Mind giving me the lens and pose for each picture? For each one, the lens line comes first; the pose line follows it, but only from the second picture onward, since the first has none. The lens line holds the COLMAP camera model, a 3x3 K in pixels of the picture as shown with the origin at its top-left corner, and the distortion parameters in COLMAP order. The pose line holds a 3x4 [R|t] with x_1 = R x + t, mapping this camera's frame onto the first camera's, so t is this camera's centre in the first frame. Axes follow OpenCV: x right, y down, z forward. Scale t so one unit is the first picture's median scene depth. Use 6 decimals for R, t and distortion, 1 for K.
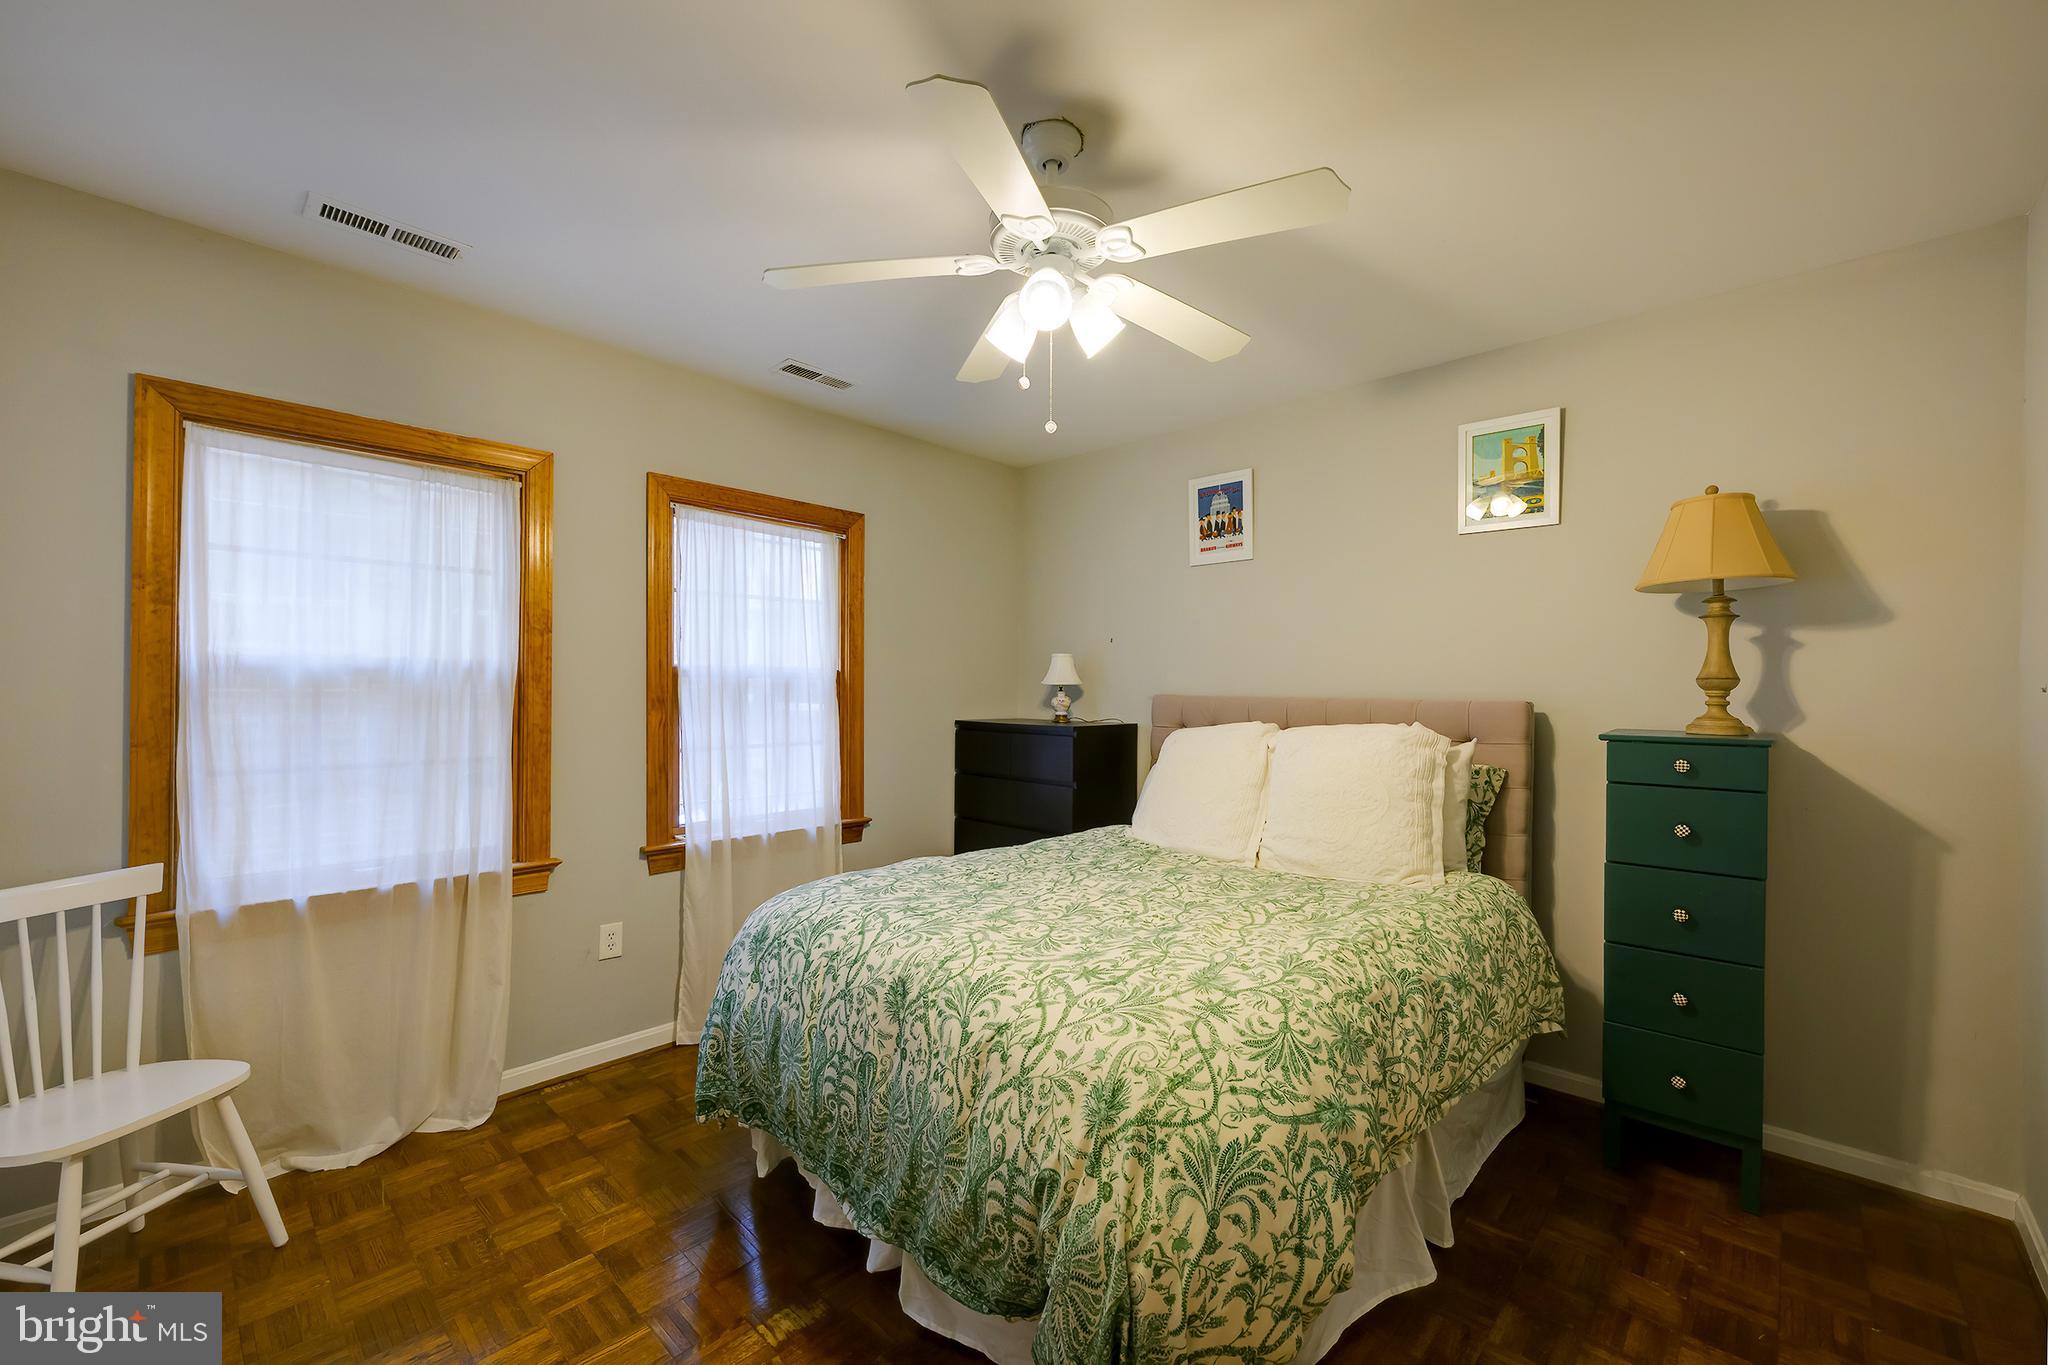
lens RADIAL K [[822.6, 0, 1023.5], [0, 822.6, 690.4], [0, 0, 1]] dist [-0.000644, -0.000044]
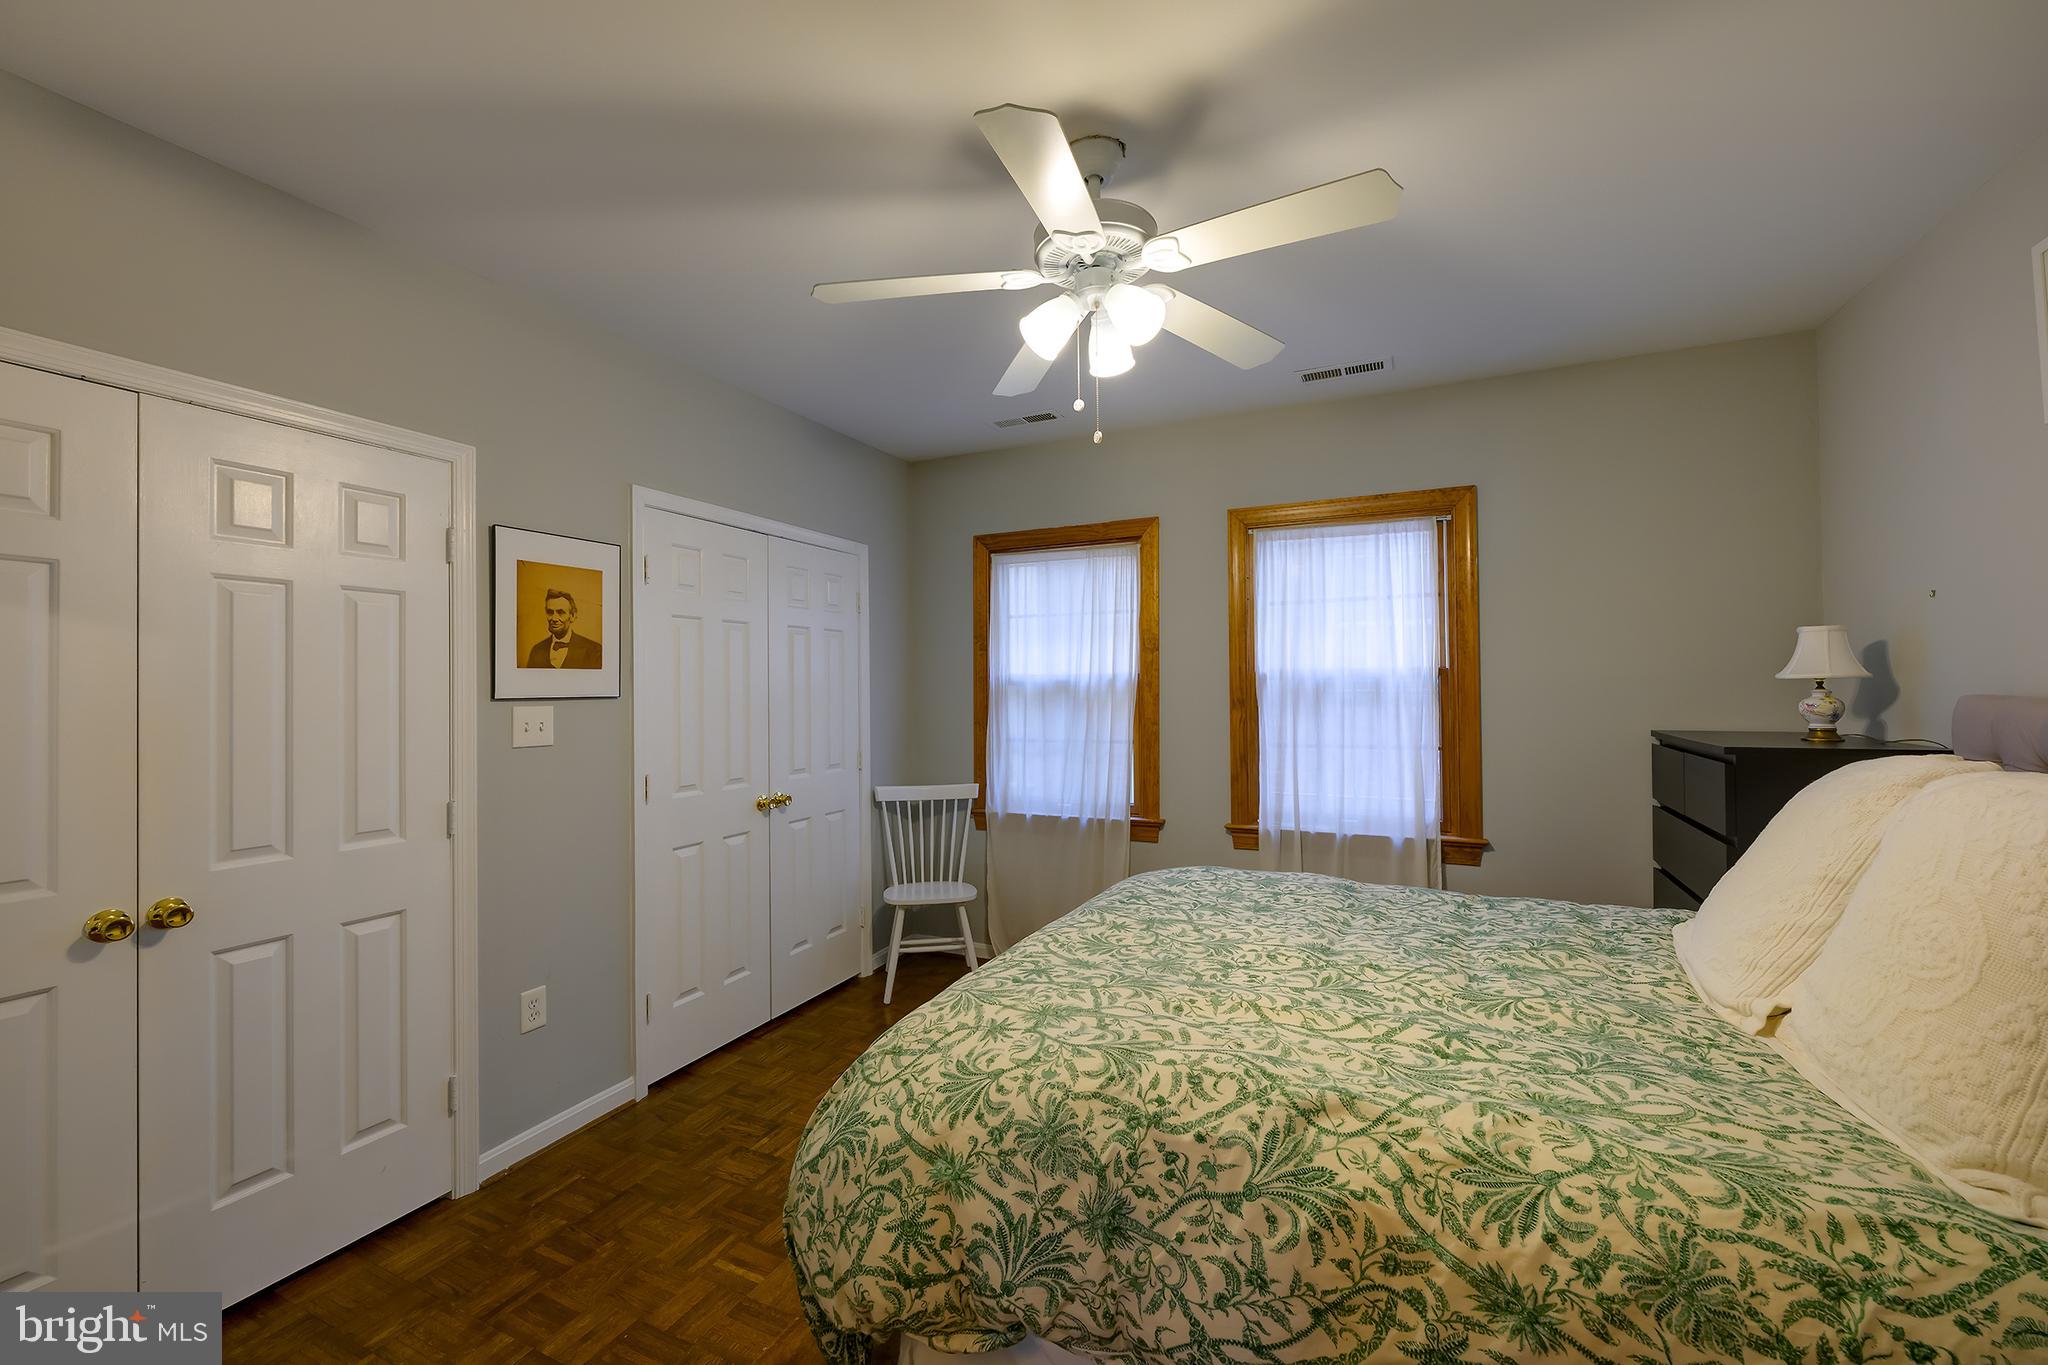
lens RADIAL K [[804.8, 0, 1032.9], [0, 804.8, 681.7], [0, 0, 1]] dist [-0.001425, -0.000056]
pose [[0.310261, -0.015546, -0.950524, 0.748379], [0.010958, 0.999858, -0.012776, -0.005712], [0.950588, -0.006452, 0.310388, 0.487874]]
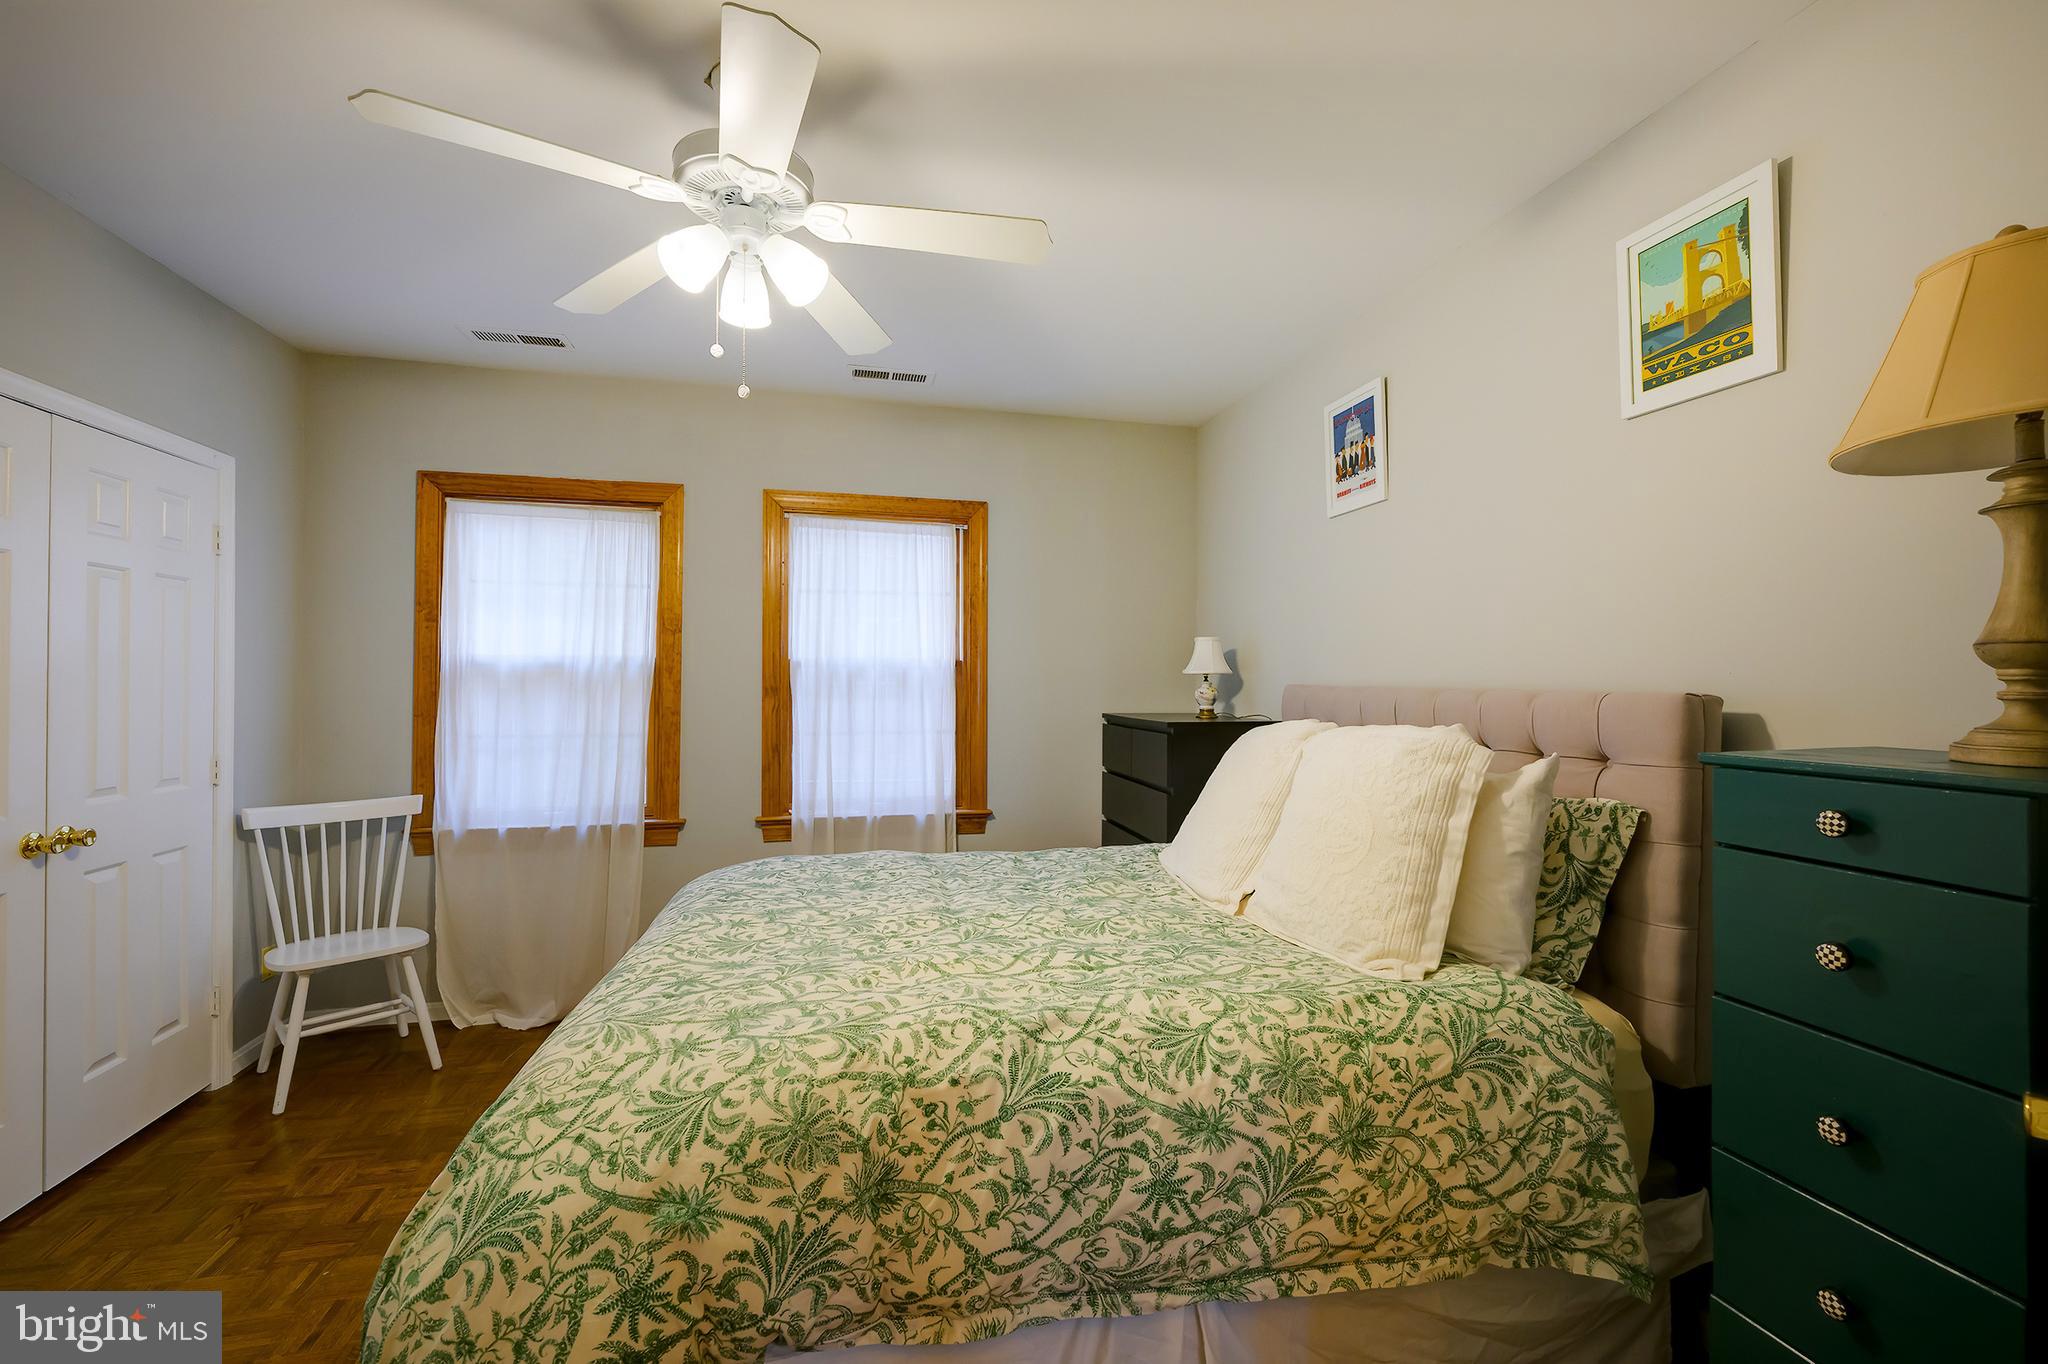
lens RADIAL K [[837.5, 0, 1021.9], [0, 837.5, 679.6], [0, 0, 1]] dist [-0.001709, -0.000139]
pose [[0.832377, -0.003714, -0.554198, 0.648736], [-0.000735, 0.999969, -0.007805, 0.010465], [0.554210, 0.006904, 0.832348, 0.308351]]
